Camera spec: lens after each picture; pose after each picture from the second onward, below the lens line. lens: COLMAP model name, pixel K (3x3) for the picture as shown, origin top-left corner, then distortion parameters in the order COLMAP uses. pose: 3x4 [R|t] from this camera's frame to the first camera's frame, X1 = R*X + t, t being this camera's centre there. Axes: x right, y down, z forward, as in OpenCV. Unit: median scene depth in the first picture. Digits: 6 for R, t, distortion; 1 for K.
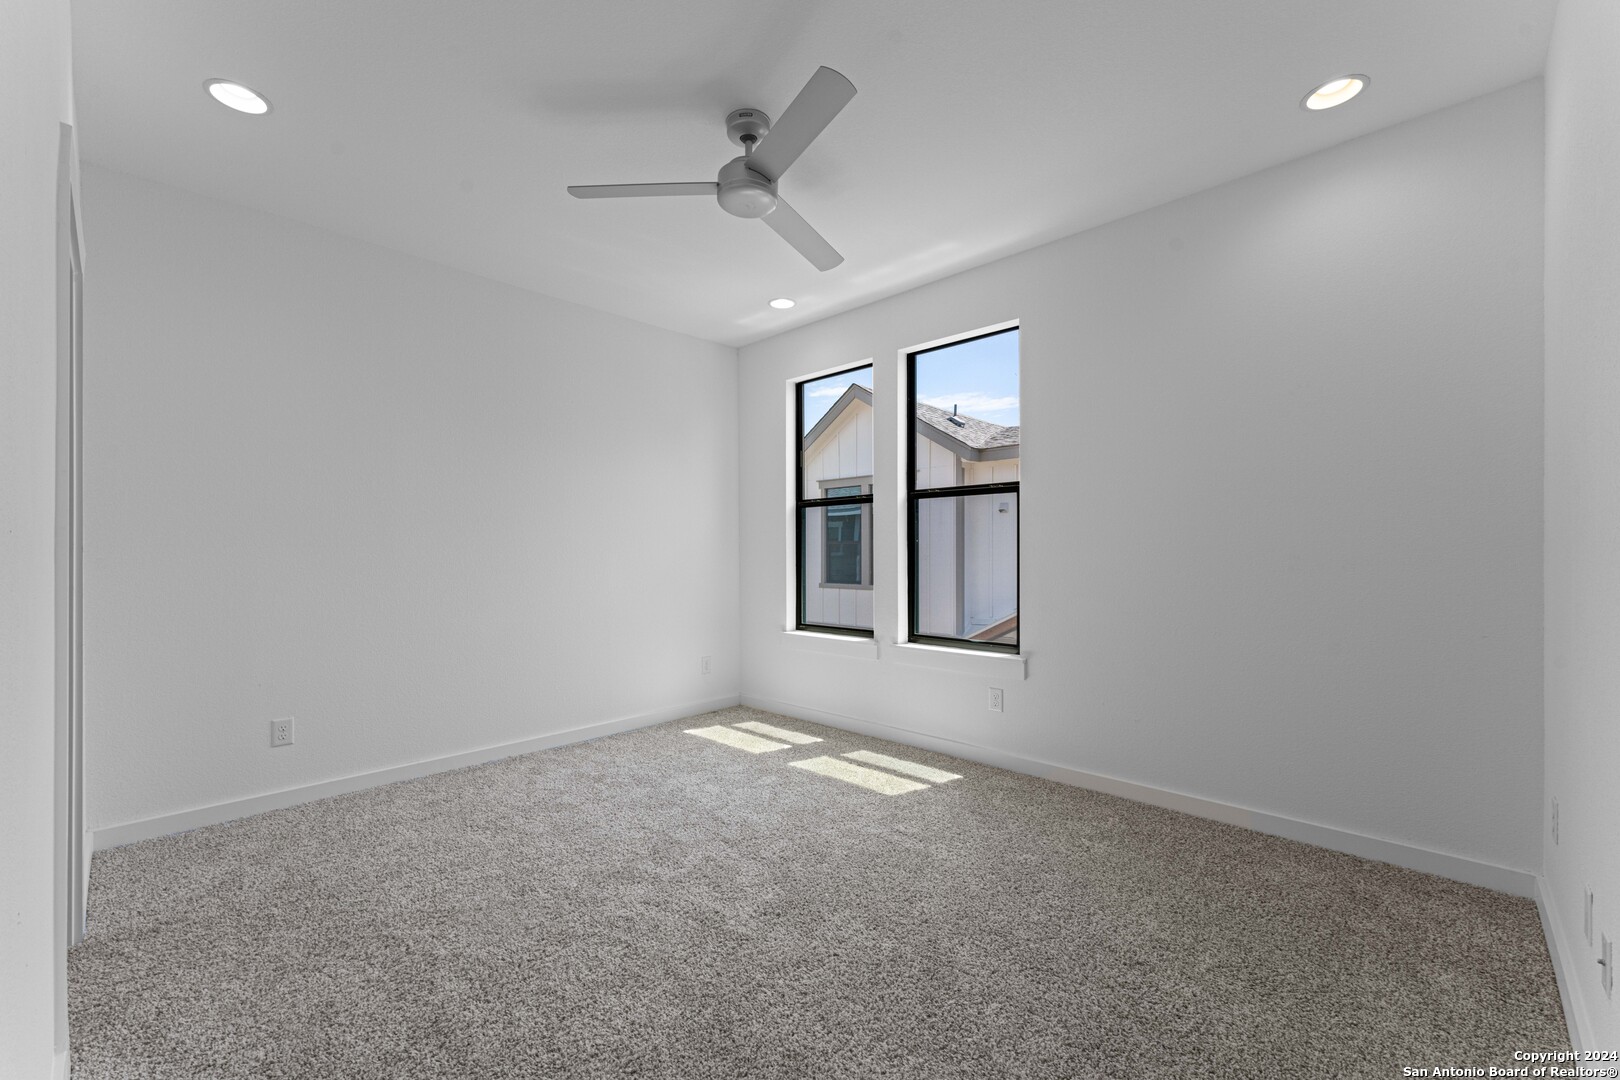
lens RADIAL K [[651.1, 0, 815.7], [0, 651.1, 551.0], [0, 0, 1]] dist [0.003021, 0.000496]
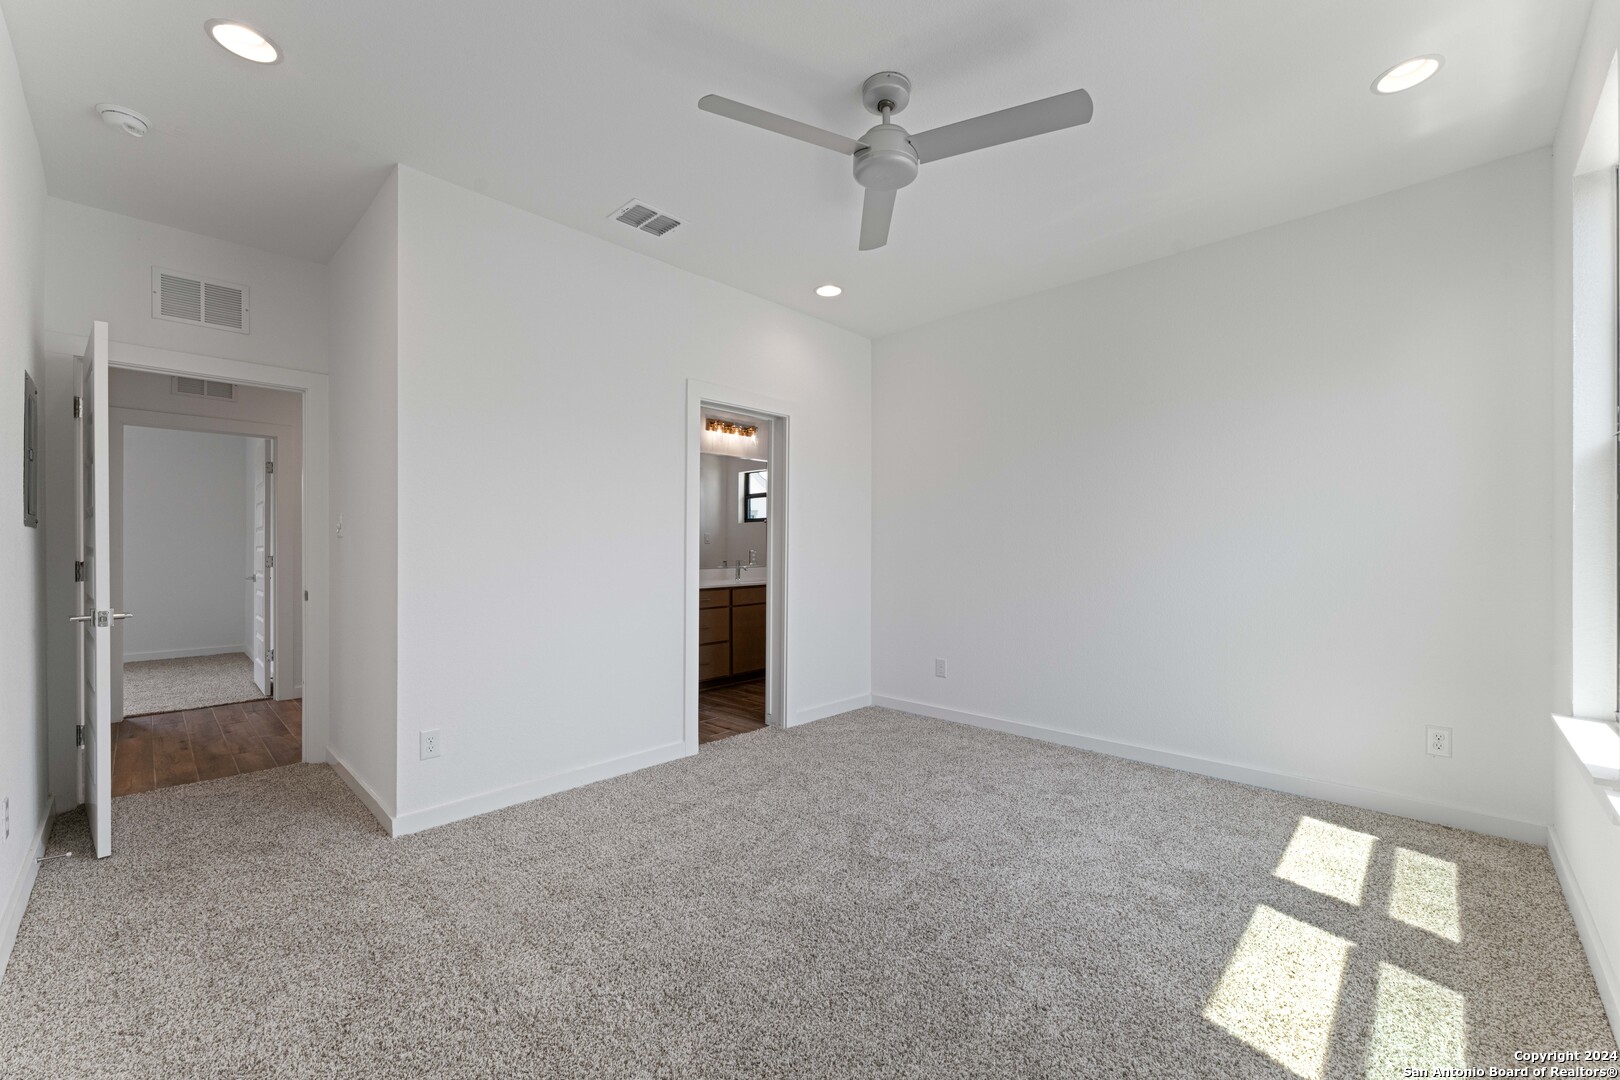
lens RADIAL K [[651.1, 0, 806.2], [0, 651.1, 544.8], [0, 0, 1]] dist [0.003021, 0.000496]
pose [[0.000984, 0.002054, -0.999997, 0.536165], [0.001794, 0.999996, 0.002055, -0.001927], [0.999998, -0.001796, 0.000980, 0.575079]]
